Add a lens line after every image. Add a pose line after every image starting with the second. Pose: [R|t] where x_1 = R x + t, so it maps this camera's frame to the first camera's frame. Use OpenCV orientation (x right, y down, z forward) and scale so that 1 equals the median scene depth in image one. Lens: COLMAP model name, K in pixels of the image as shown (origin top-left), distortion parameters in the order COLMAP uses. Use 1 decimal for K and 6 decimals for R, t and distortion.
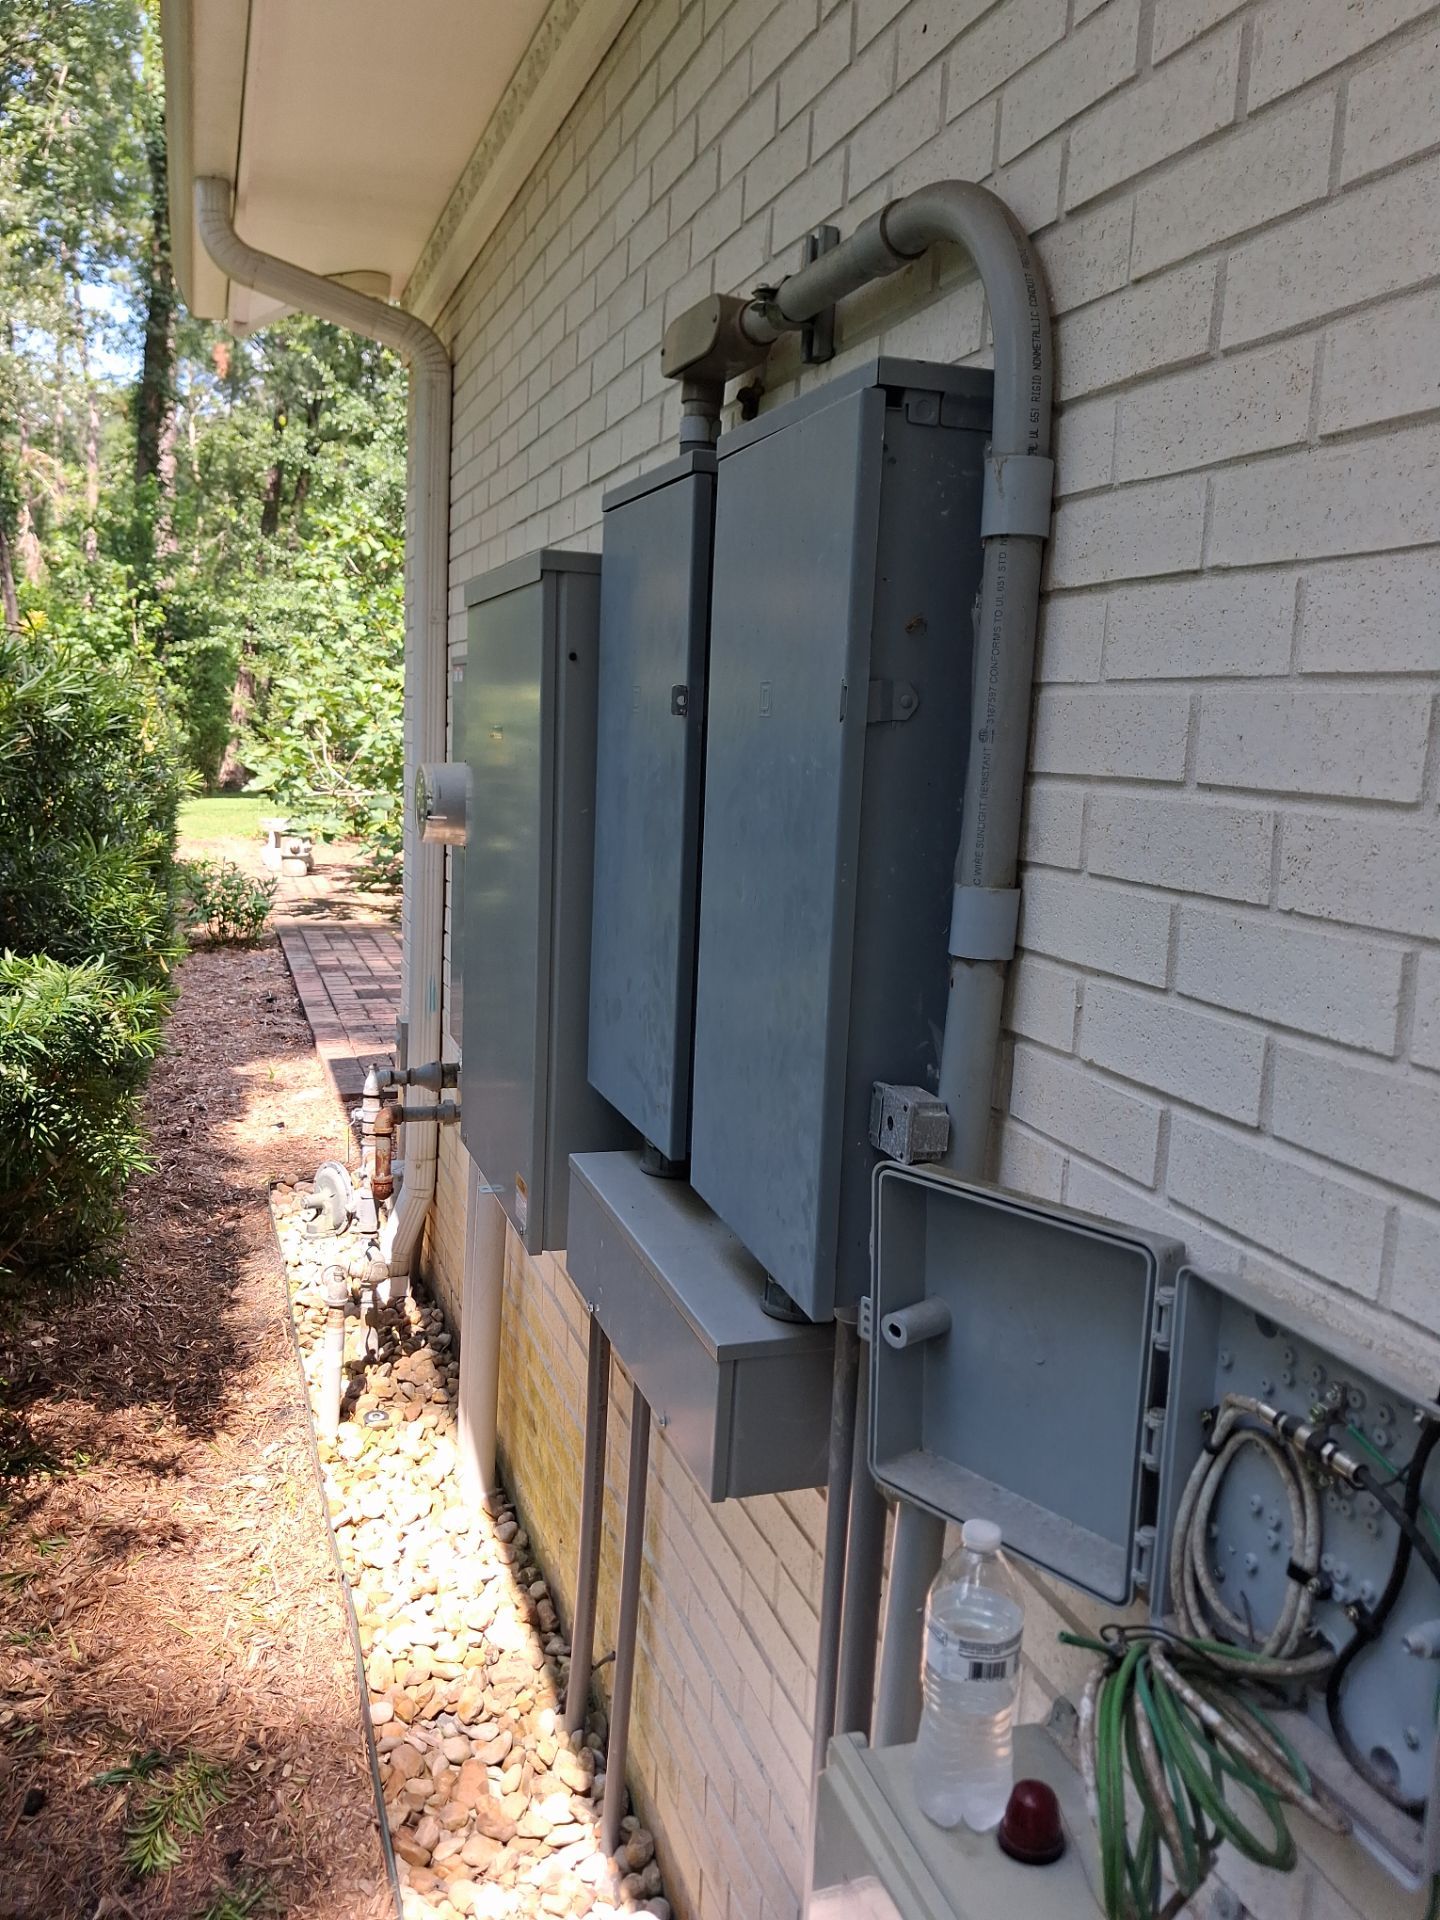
lens RADIAL K [[1518.6, 0, 758.6], [0, 1518.6, 964.5], [0, 0, 1]] dist [-0.026653, 0.009073]
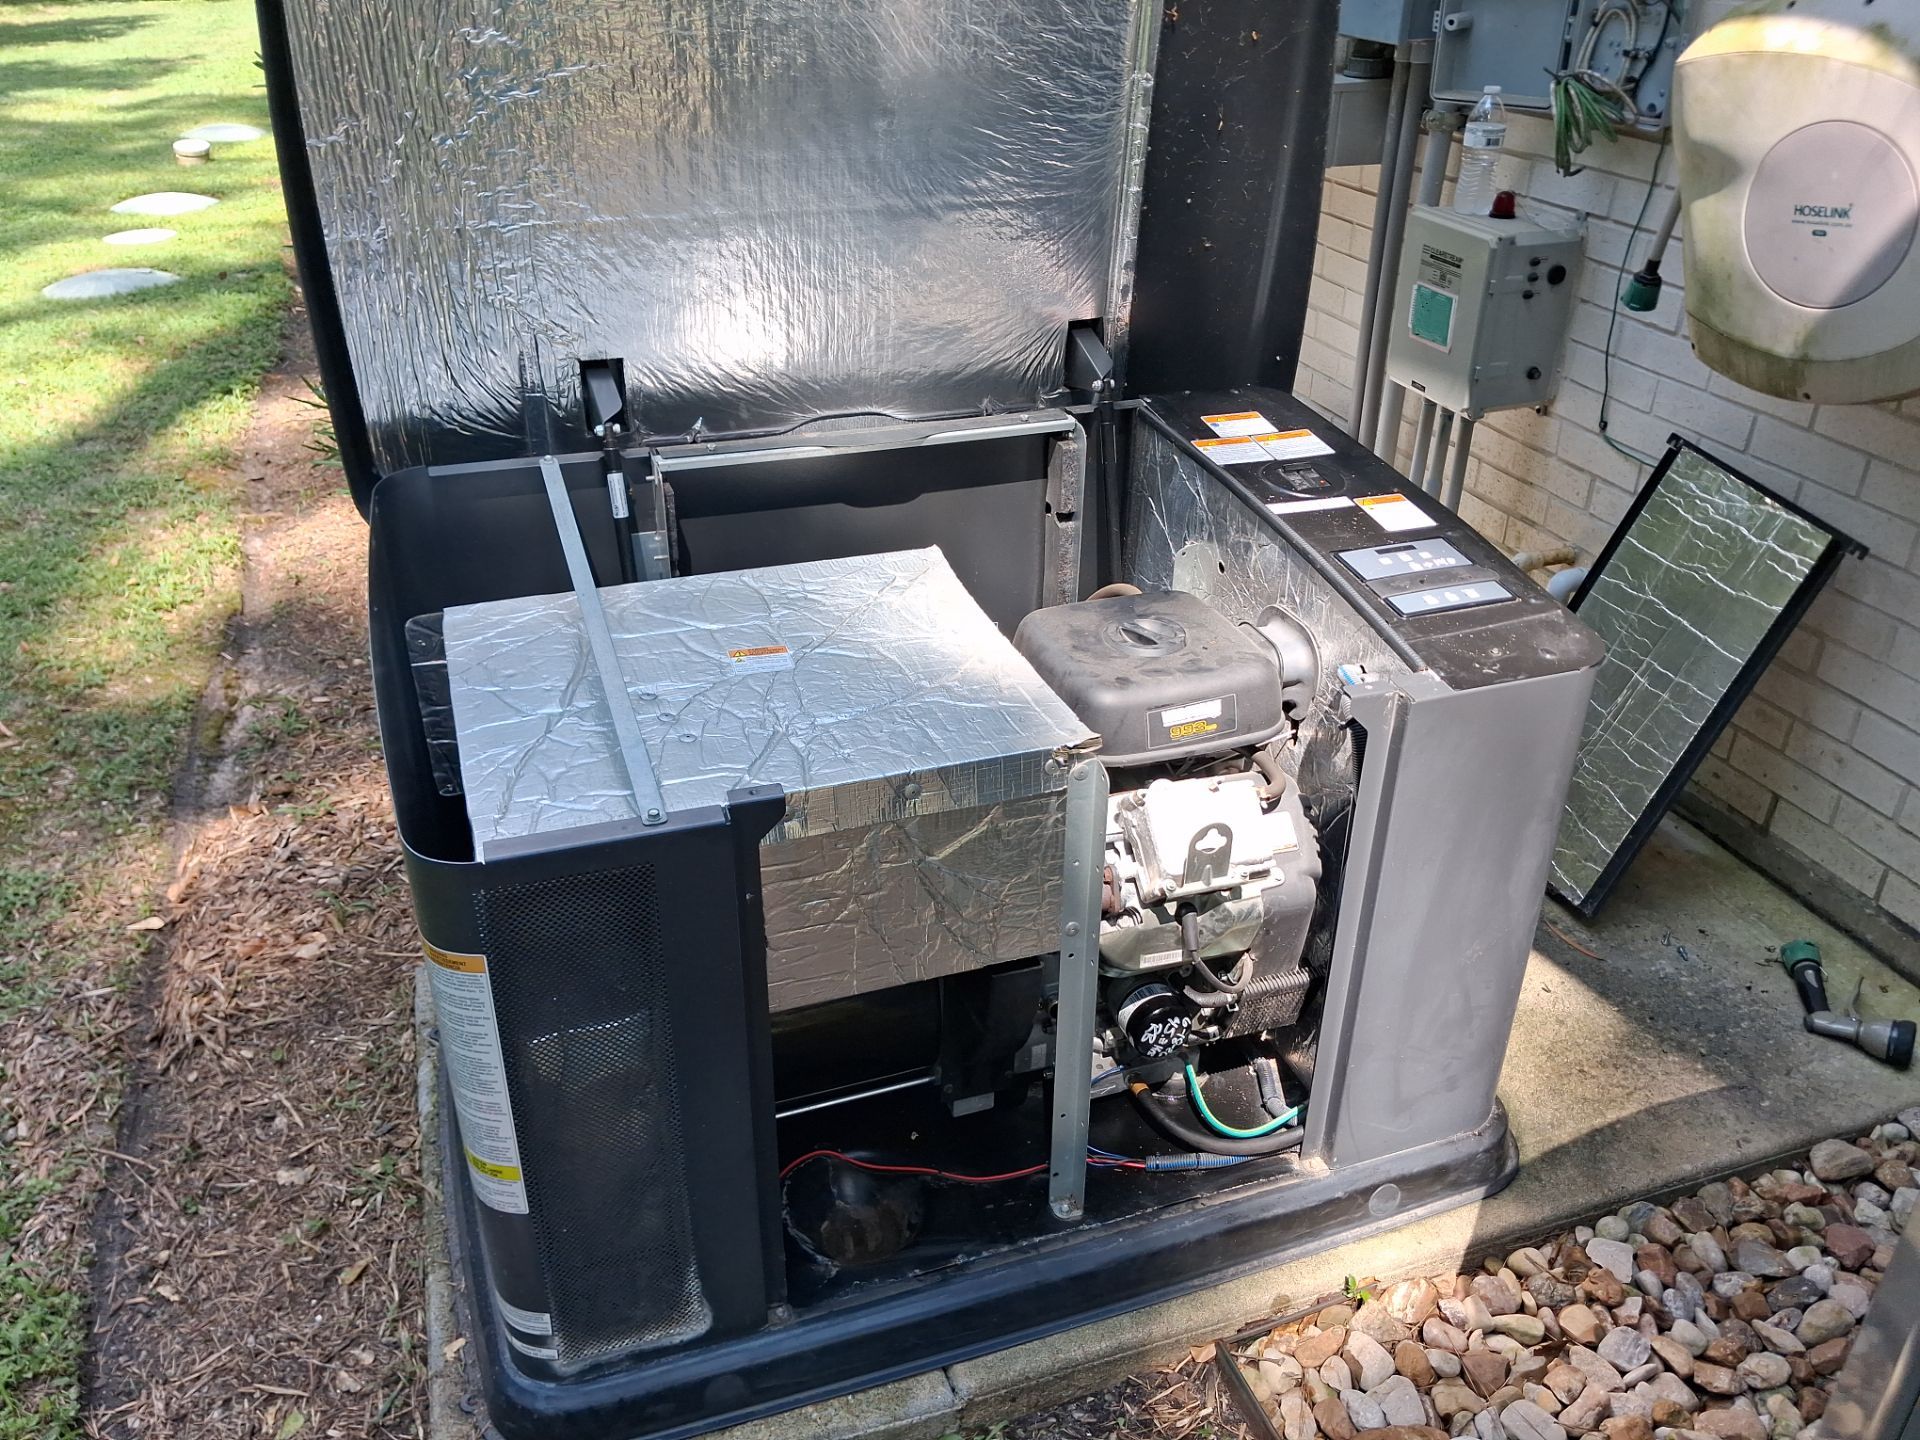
lens RADIAL K [[1518.6, 0, 960.0], [0, 1518.6, 720.0], [0, 0, 1]] dist [-0.026653, 0.009073]
pose [[0.999007, -0.016267, -0.041477, -0.655019], [0.029442, 0.939766, 0.340547, 0.491525], [0.033439, -0.341430, 0.939312, -1.748062]]
